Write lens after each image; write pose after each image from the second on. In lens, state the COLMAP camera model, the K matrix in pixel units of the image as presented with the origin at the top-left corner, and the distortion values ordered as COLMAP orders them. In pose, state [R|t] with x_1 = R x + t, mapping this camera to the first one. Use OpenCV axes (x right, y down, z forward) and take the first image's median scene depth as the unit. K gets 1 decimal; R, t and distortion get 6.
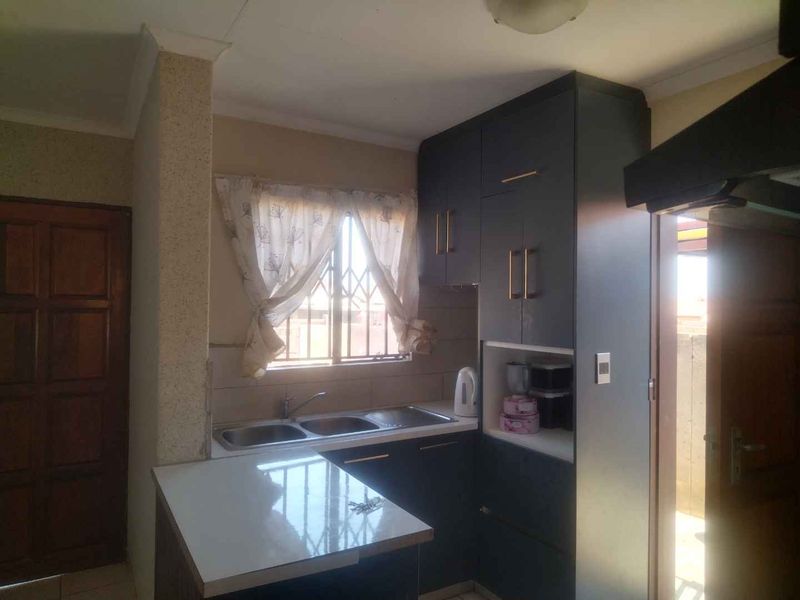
lens RADIAL K [[543.6, 0, 400.0], [0, 543.6, 300.0], [0, 0, 1]] dist [0.018510, 0.000350]
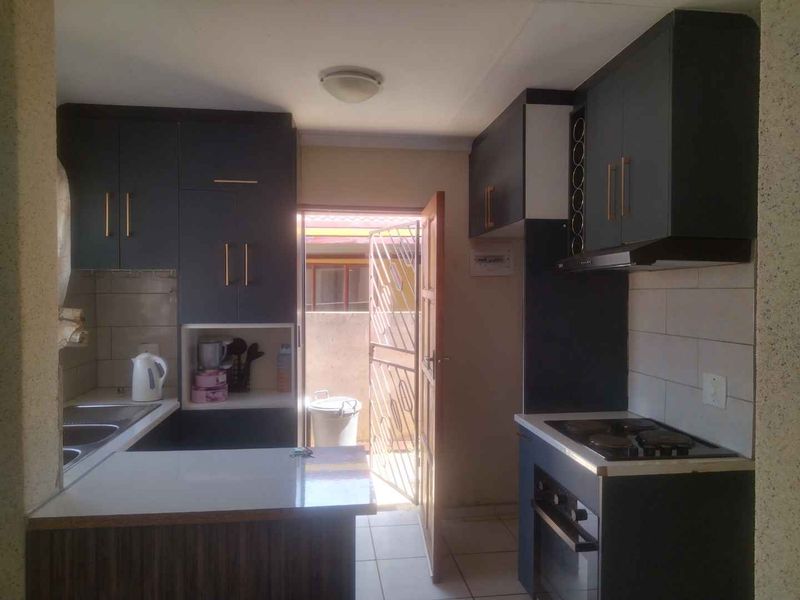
lens RADIAL K [[545.8, 0, 400.0], [0, 545.8, 300.0], [0, 0, 1]] dist [0.011991, 0.001738]
pose [[0.389430, -0.025584, 0.920701, -0.682714], [-0.002222, 0.999585, 0.028716, -0.005014], [-0.921053, -0.013228, 0.389212, 0.192405]]
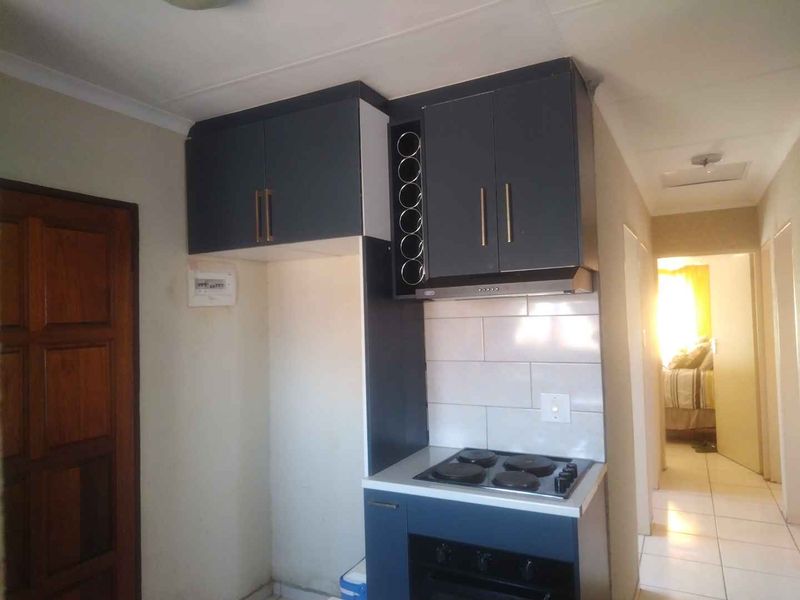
lens RADIAL K [[543.6, 0, 400.0], [0, 543.6, 300.0], [0, 0, 1]] dist [0.018510, 0.000350]
pose [[-0.519805, 0.028653, 0.853804, -0.419853], [0.015842, 0.999589, -0.023900, -0.008049], [-0.854138, 0.001102, -0.520045, 0.703816]]
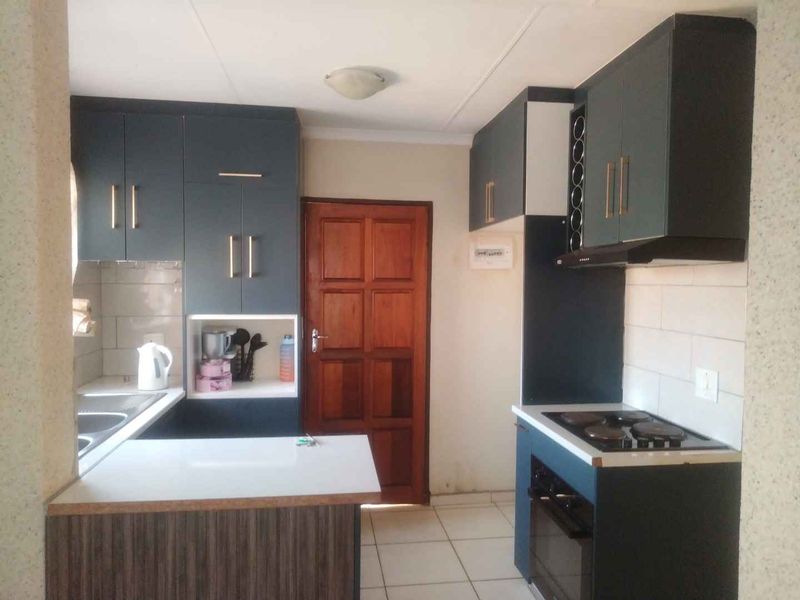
lens RADIAL K [[543.6, 0, 400.0], [0, 543.6, 300.0], [0, 0, 1]] dist [0.018510, 0.000350]
pose [[0.384524, -0.042659, 0.922129, -0.703115], [-0.010076, 0.998678, 0.050401, -0.015048], [-0.923060, -0.028672, 0.383586, 0.193554]]
